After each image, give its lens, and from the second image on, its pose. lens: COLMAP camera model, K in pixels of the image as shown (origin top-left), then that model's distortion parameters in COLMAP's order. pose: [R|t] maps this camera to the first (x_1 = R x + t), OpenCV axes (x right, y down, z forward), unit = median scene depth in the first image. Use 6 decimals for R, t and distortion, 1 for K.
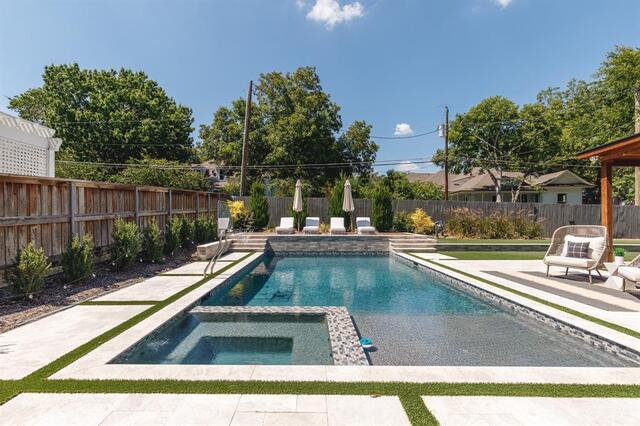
lens RADIAL K [[297.8, 0, 320.0], [0, 297.8, 213.0], [0, 0, 1]] dist [0.001488, 0.000204]
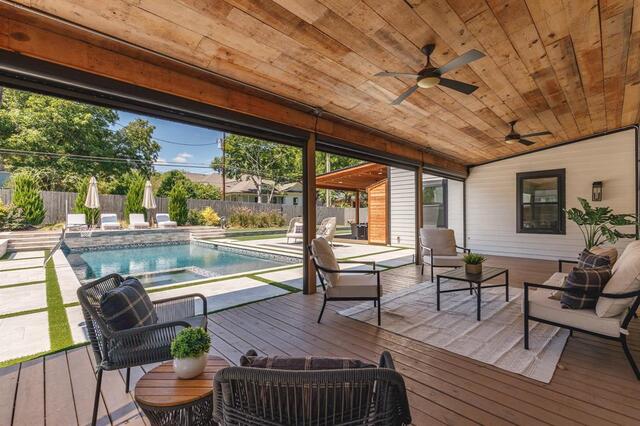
lens RADIAL K [[284.3, 0, 320.0], [0, 284.3, 213.0], [0, 0, 1]] dist [-0.000301, -0.000074]
pose [[0.721137, -0.001583, 0.692791, -0.168182], [-0.008638, 0.999899, 0.011275, -0.005742], [-0.692739, -0.014115, 0.721051, -0.218145]]
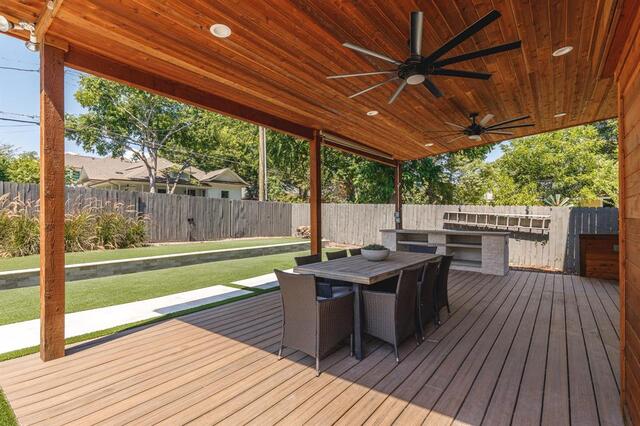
lens RADIAL K [[316.4, 0, 321.3], [0, 316.4, 221.1], [0, 0, 1]] dist [0.000235, -0.000056]
pose [[0.608025, -0.019257, 0.793684, 0.307867], [-0.007190, 0.999531, 0.029759, 0.003718], [-0.793885, -0.023801, 0.607601, 0.174813]]
